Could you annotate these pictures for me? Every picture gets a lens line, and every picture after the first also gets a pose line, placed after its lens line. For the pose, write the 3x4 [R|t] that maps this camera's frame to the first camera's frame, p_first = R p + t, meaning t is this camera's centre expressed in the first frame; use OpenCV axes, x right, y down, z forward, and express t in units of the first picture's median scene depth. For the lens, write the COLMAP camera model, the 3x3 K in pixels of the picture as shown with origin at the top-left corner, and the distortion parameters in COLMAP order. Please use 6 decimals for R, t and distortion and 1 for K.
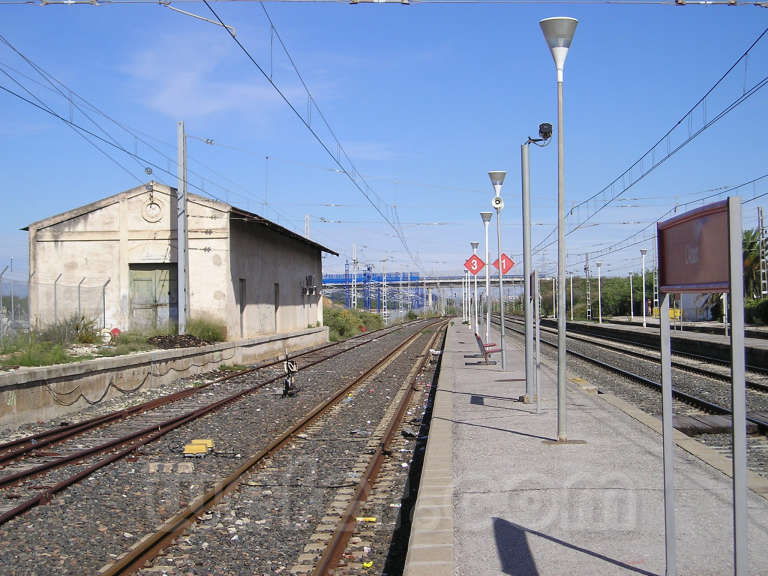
lens RADIAL K [[1428.9, 0, 384.0], [0, 1428.9, 288.0], [0, 0, 1]] dist [-0.048697, -0.068297]
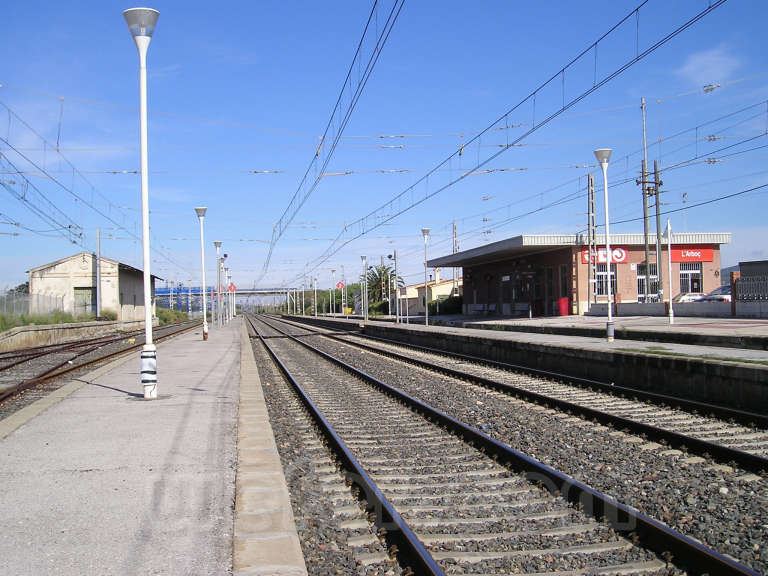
lens RADIAL K [[1040.2, 0, 384.0], [0, 1040.2, 288.0], [0, 0, 1]] dist [-0.078696, -0.022350]
pose [[0.983363, -0.001431, 0.181648, 0.007758], [0.002915, 0.999965, -0.007903, -0.000653], [-0.181630, 0.008301, 0.983332, -0.510331]]
